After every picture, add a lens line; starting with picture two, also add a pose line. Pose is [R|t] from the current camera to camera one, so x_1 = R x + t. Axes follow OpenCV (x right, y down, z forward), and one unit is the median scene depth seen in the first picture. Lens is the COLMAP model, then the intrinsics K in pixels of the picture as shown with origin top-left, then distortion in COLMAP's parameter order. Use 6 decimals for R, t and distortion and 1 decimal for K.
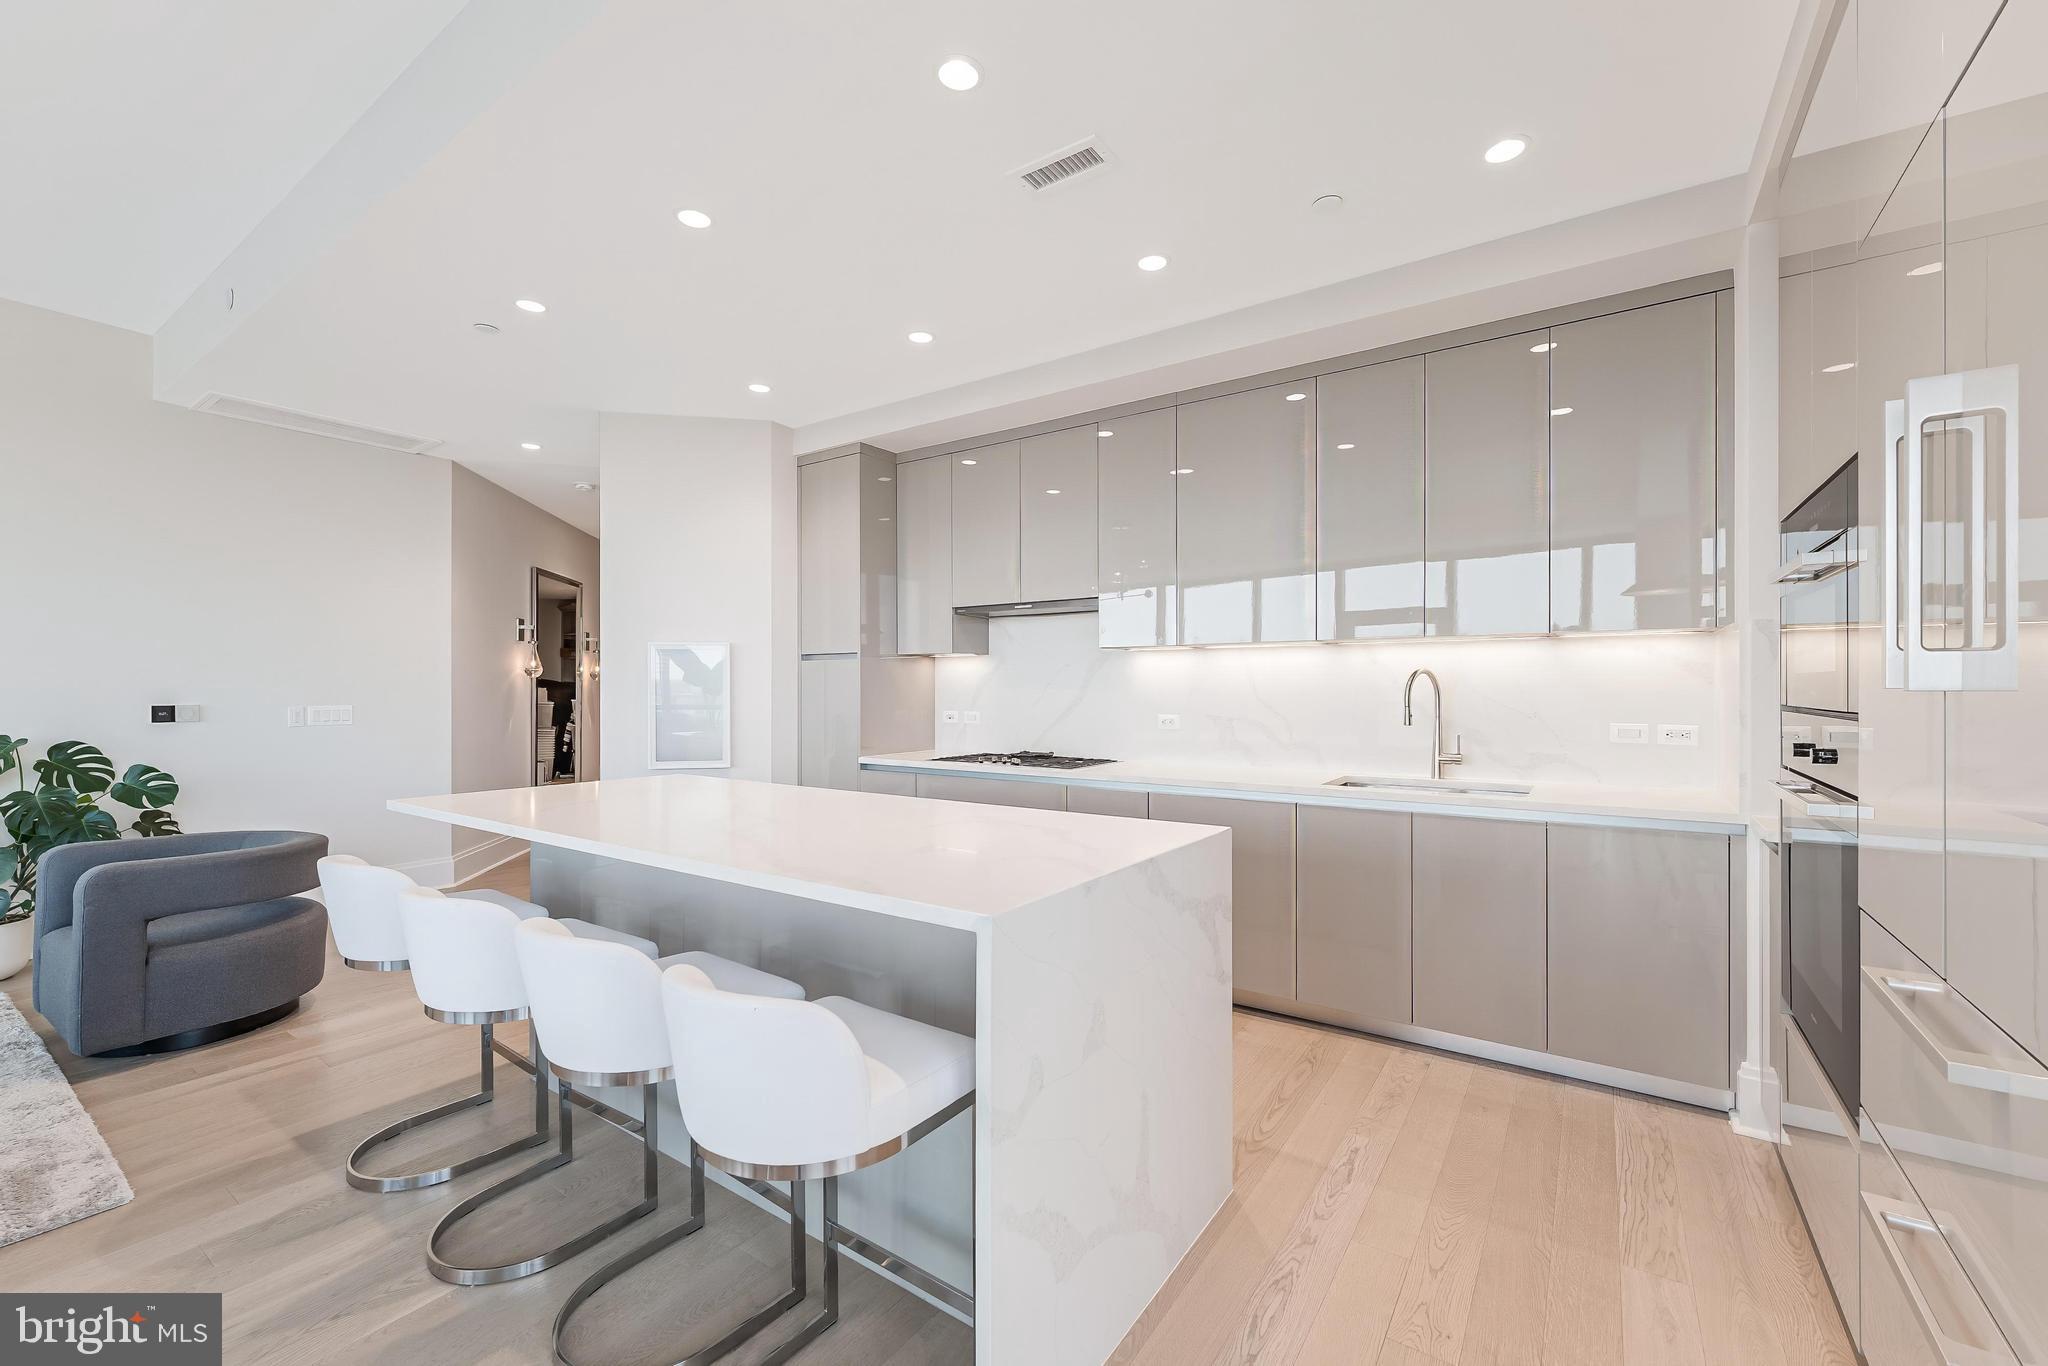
lens RADIAL K [[837.9, 0, 1026.8], [0, 837.9, 689.1], [0, 0, 1]] dist [0.009805, -0.000208]
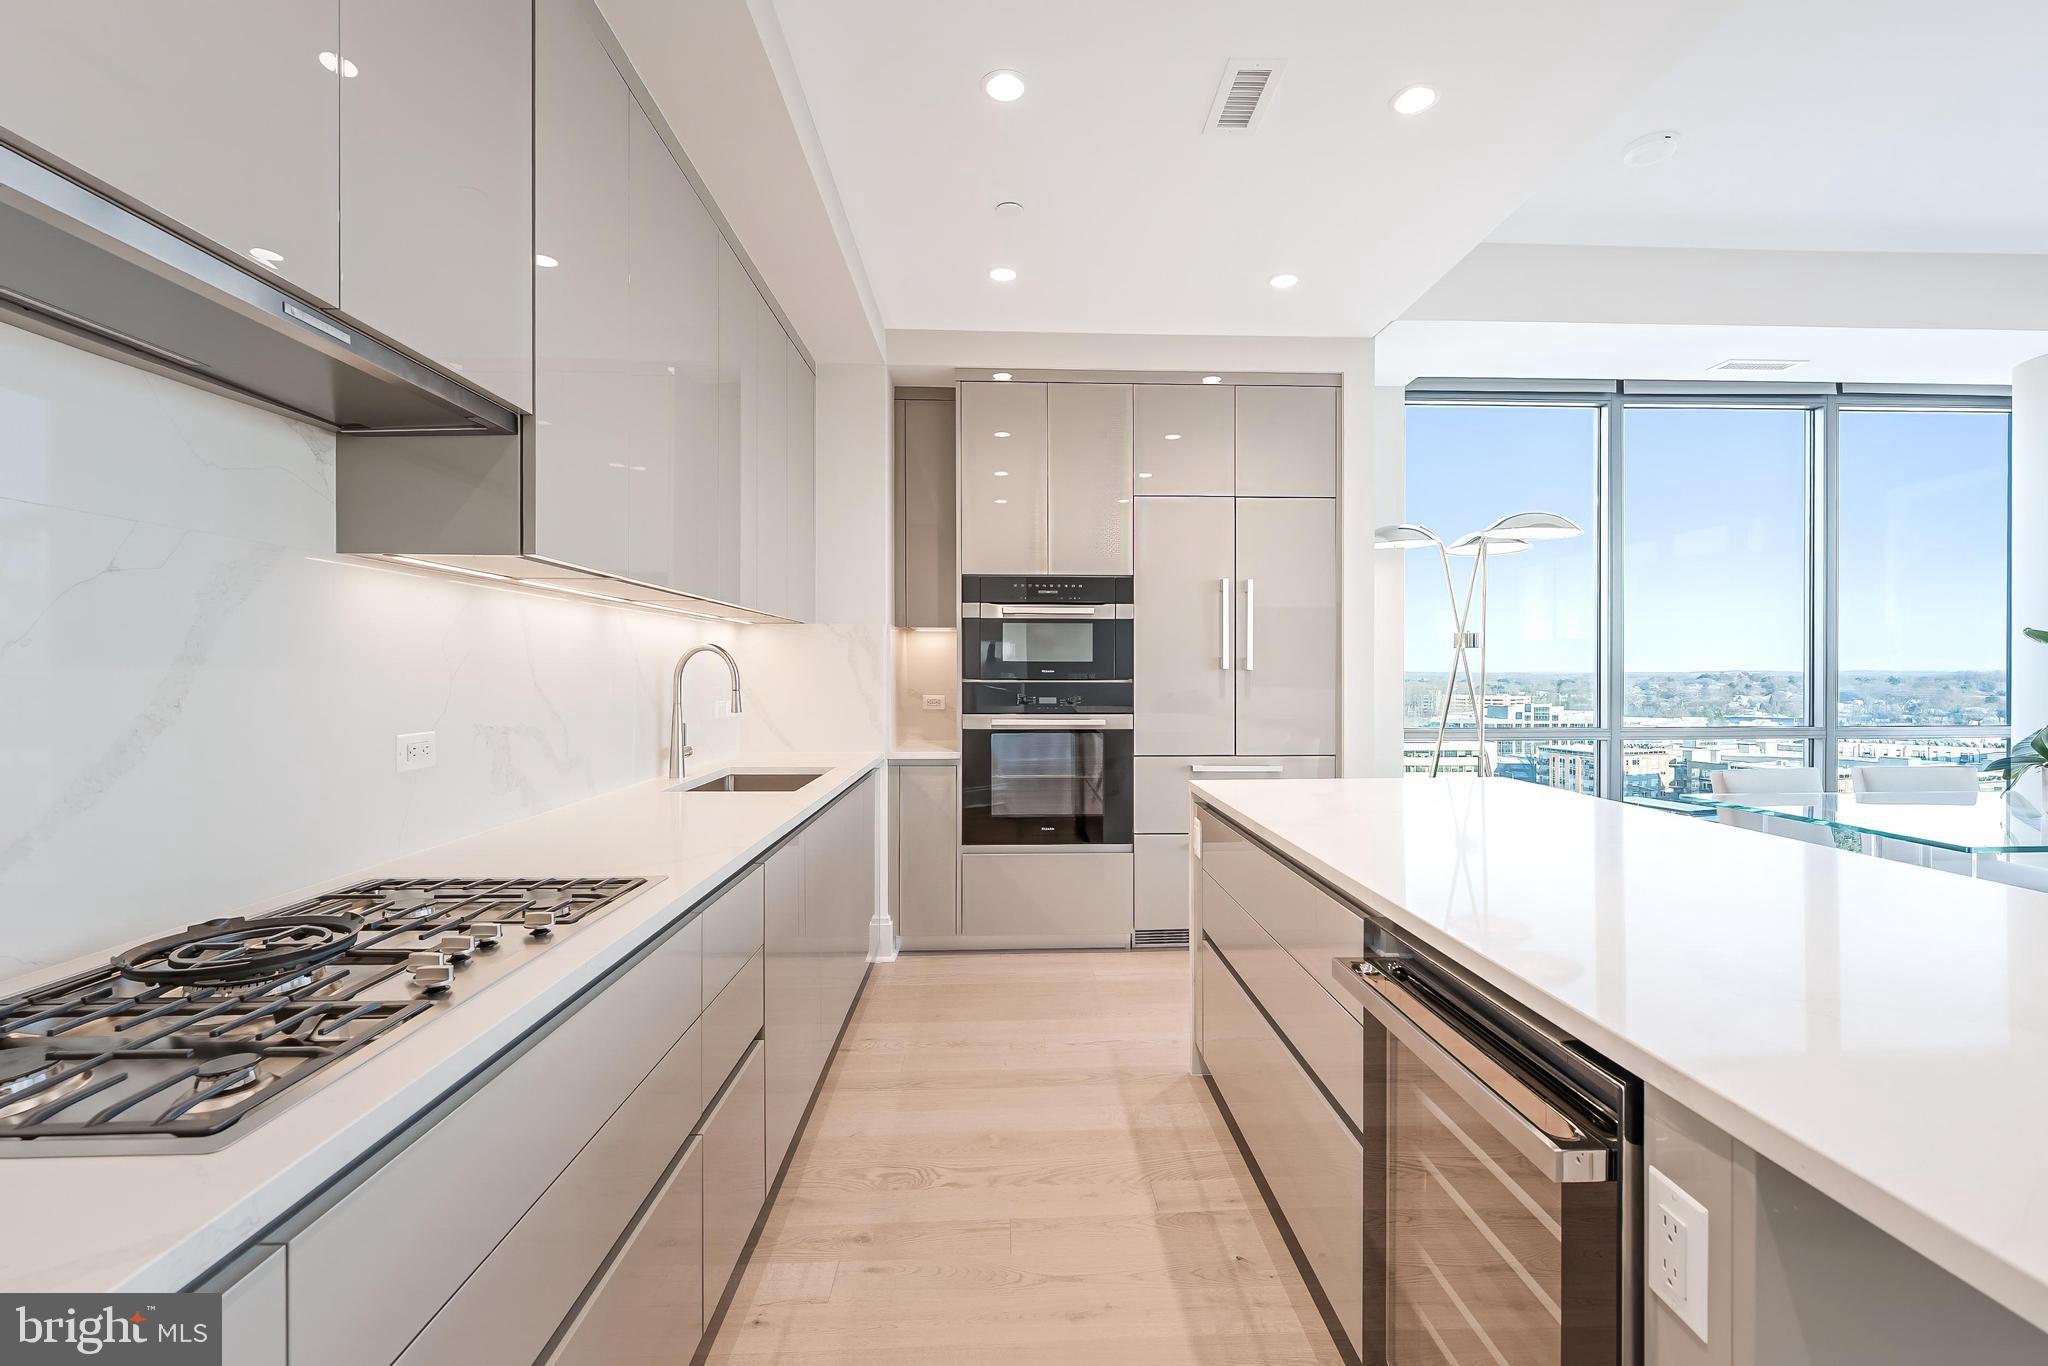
lens RADIAL K [[884.7, 0, 1044.0], [0, 884.7, 679.4], [0, 0, 1]] dist [0.001166, 0.000306]
pose [[-0.607228, -0.006344, 0.794503, -0.382530], [0.000010, 0.999968, 0.007992, 0.002639], [-0.794528, 0.004861, -0.607208, 1.137762]]
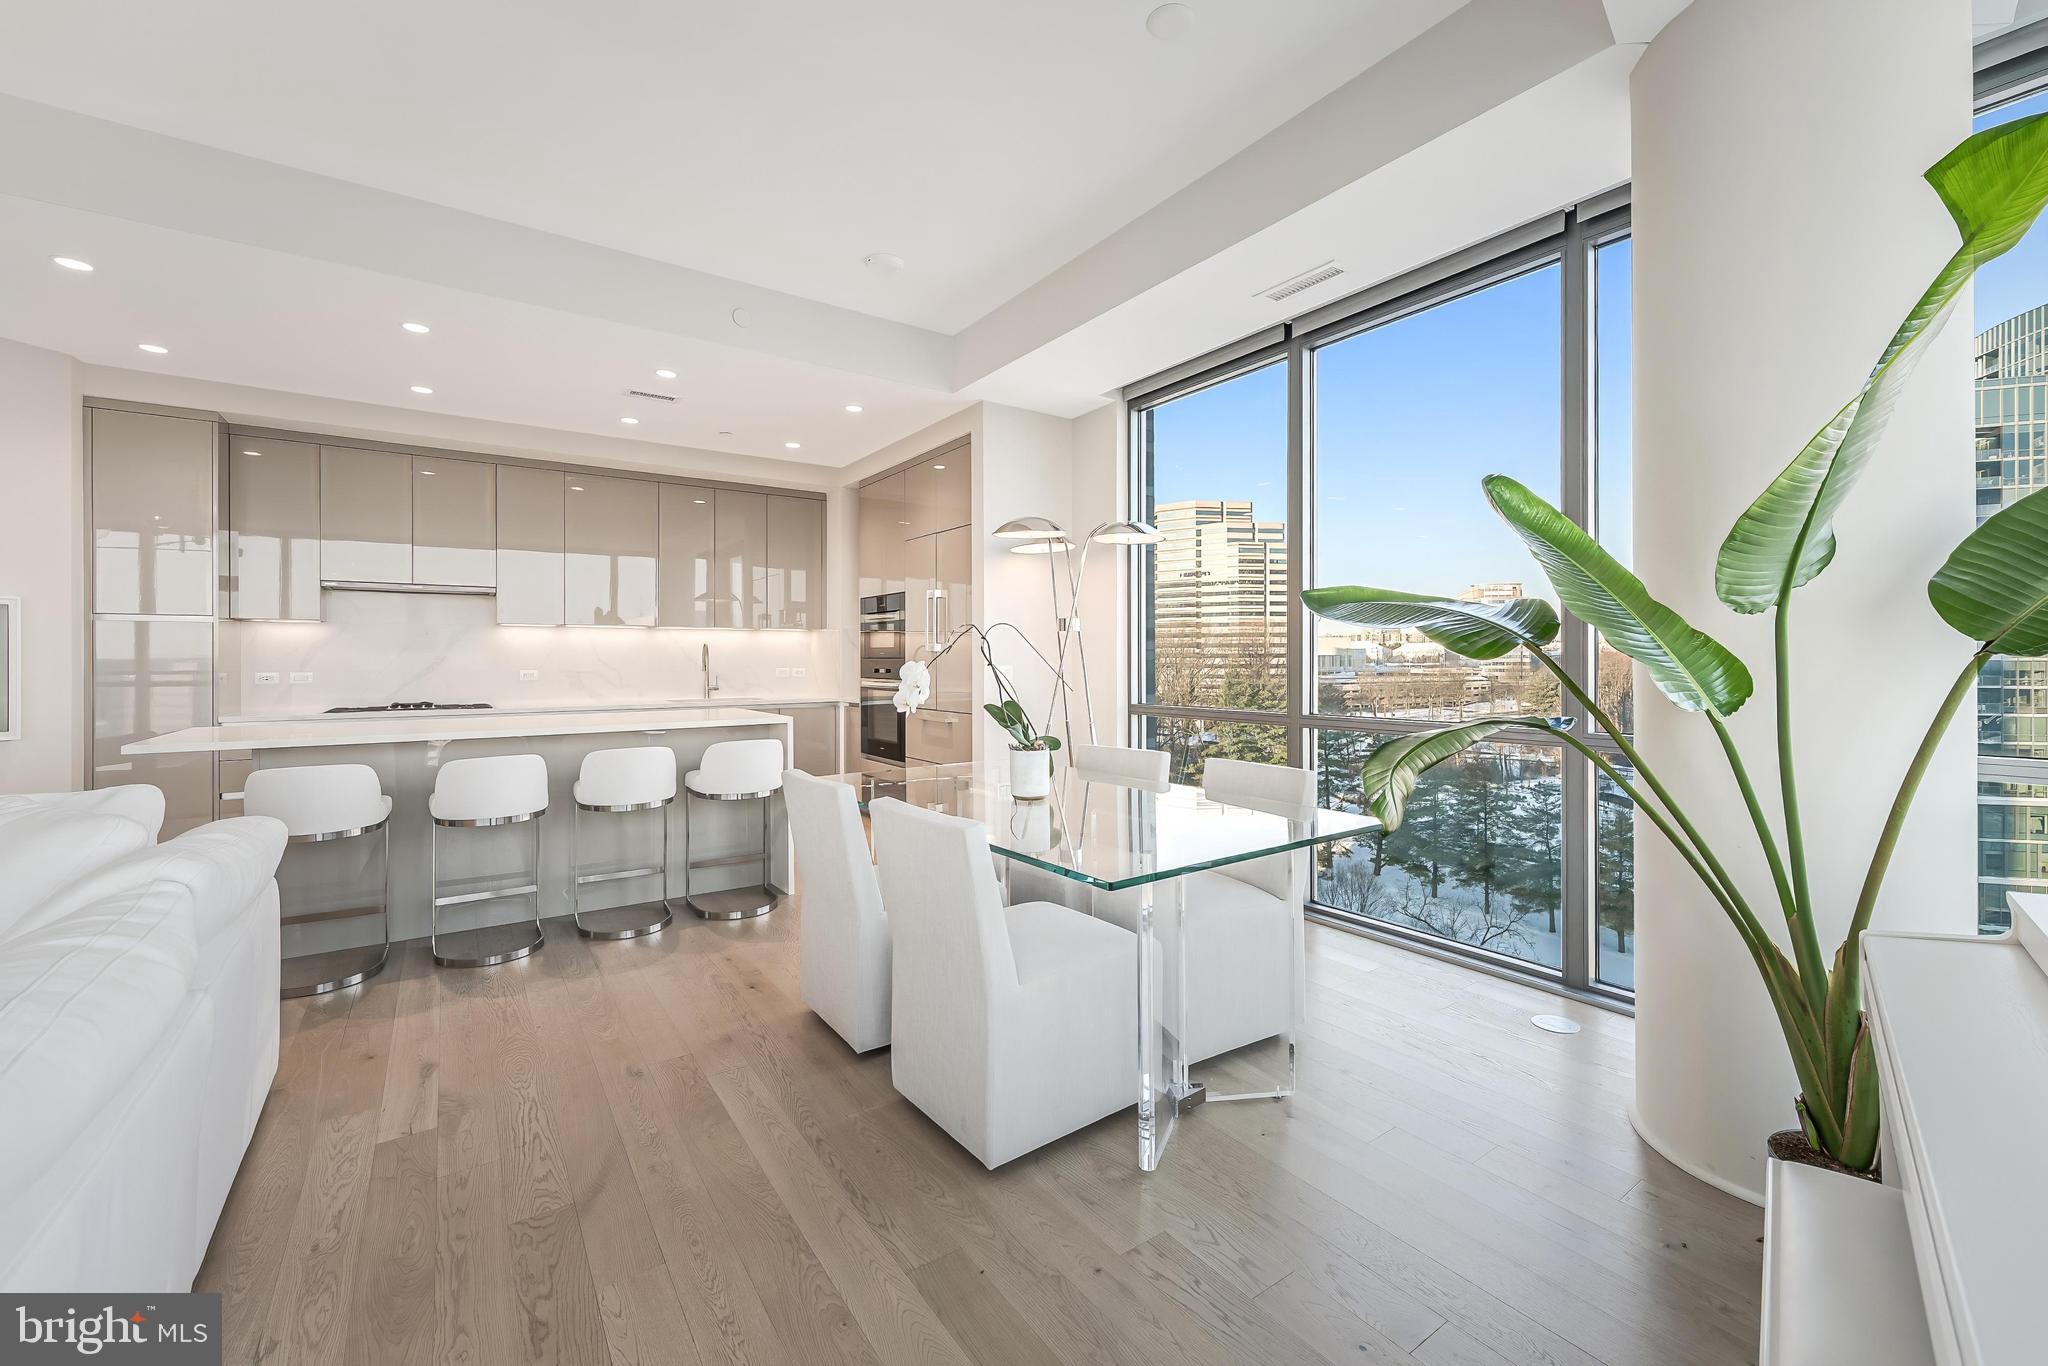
lens RADIAL K [[833.0, 0, 1037.2], [0, 833.0, 657.7], [0, 0, 1]] dist [0.001422, 0.000138]
pose [[0.344503, -0.000156, 0.938785, -0.992526], [0.001236, 0.999999, -0.000288, 0.011090], [-0.938785, 0.001260, 0.344502, -0.370564]]
